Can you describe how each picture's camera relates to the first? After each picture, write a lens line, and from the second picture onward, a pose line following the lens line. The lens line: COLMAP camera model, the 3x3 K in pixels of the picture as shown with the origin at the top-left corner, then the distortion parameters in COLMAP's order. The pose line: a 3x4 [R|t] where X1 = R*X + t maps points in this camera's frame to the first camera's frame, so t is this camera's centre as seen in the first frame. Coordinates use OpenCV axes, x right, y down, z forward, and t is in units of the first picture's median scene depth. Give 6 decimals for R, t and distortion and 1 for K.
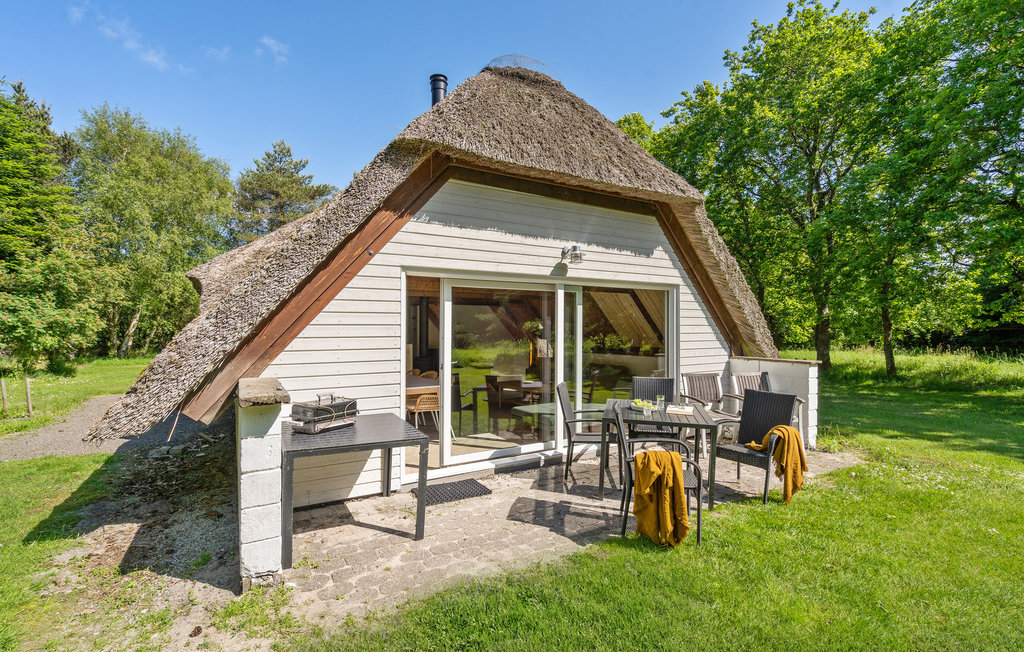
lens RADIAL K [[495.8, 0, 532.5], [0, 495.8, 327.5], [0, 0, 1]] dist [-0.010496, 0.000392]
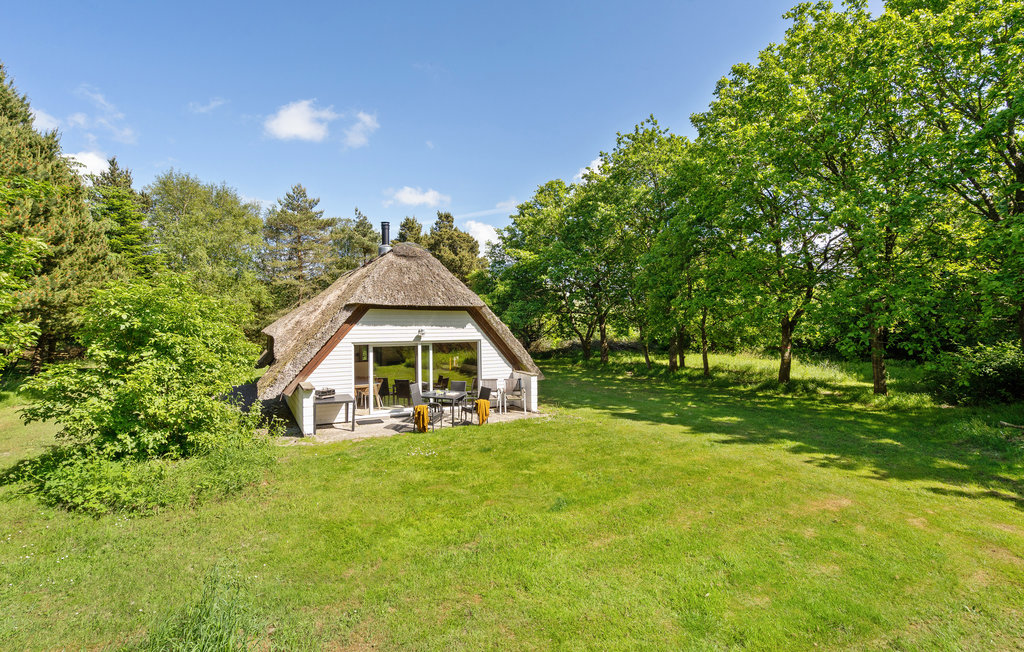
lens RADIAL K [[481.1, 0, 512.0], [0, 481.1, 326.0], [0, 0, 1]] dist [-0.023690, 0.000036]
pose [[0.998946, -0.002040, -0.045864, 0.635451], [0.002496, 0.999948, 0.009884, -0.197783], [0.045842, -0.009988, 0.998899, -1.388059]]
